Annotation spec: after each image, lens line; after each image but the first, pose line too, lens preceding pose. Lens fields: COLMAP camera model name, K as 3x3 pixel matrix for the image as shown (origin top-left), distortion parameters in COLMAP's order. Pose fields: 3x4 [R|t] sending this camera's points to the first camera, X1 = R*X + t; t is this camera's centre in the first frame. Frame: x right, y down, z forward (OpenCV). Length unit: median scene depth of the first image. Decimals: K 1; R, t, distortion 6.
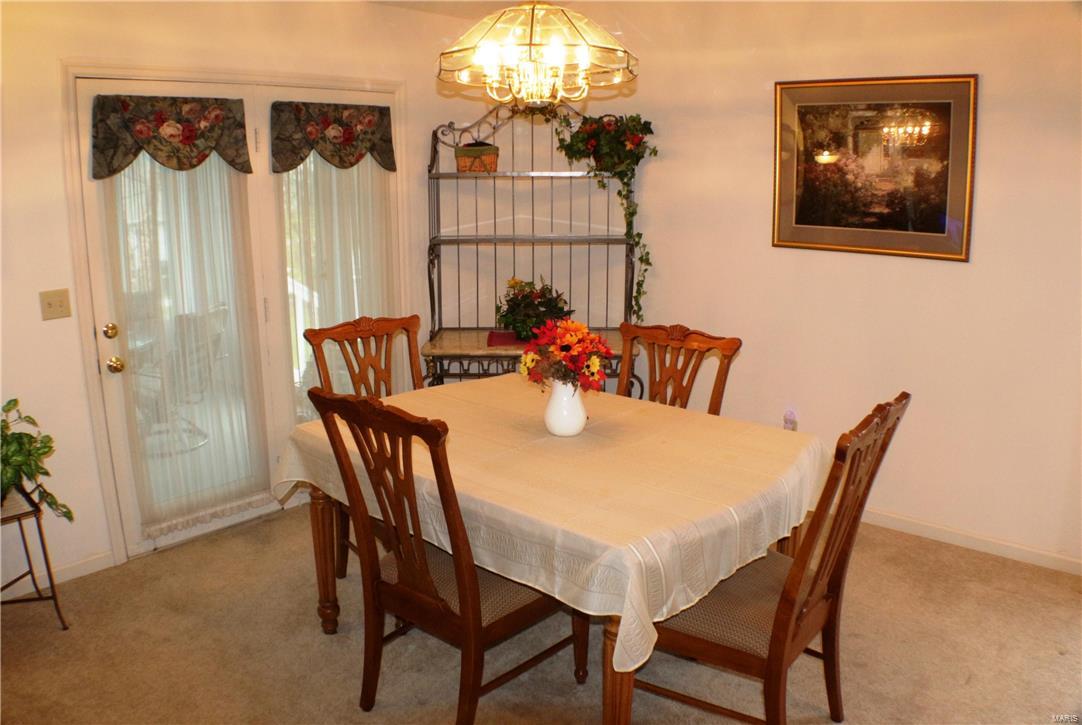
lens RADIAL K [[823.7, 0, 570.9], [0, 823.7, 363.6], [0, 0, 1]] dist [-0.212747, 0.077237]
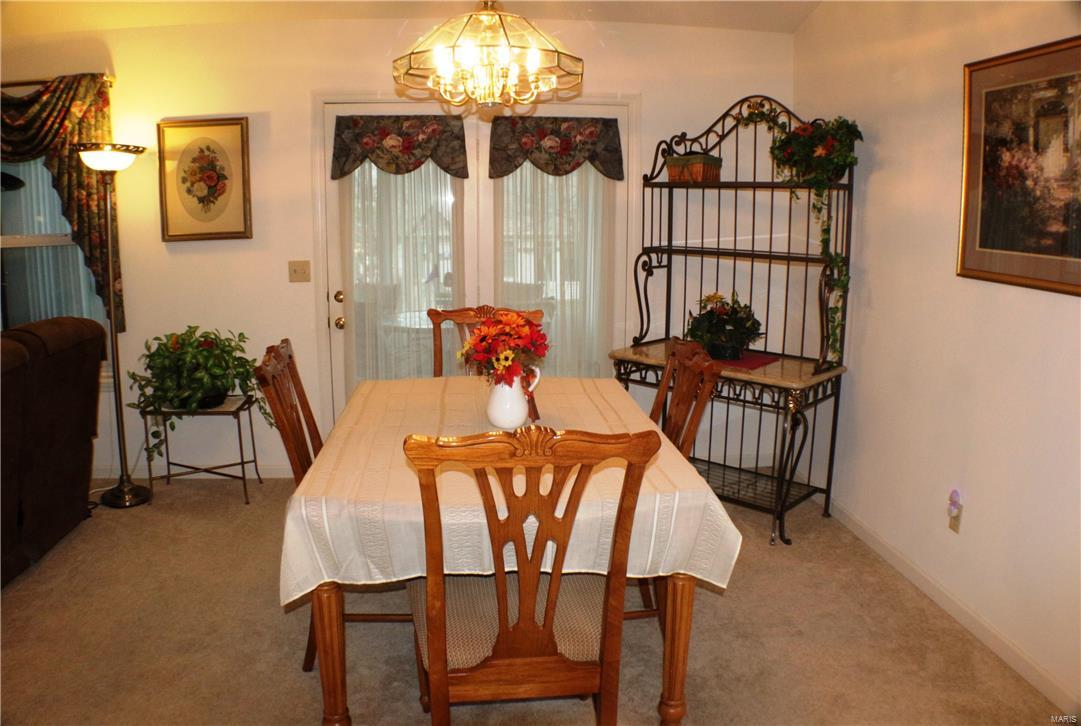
lens RADIAL K [[823.0, 0, 570.4], [0, 823.0, 364.1], [0, 0, 1]] dist [-0.212747, 0.077237]
pose [[0.731515, 0.135022, -0.668322, 0.533728], [-0.158016, 0.987082, 0.026465, -0.023864], [0.663262, 0.086247, 0.743401, 0.220869]]
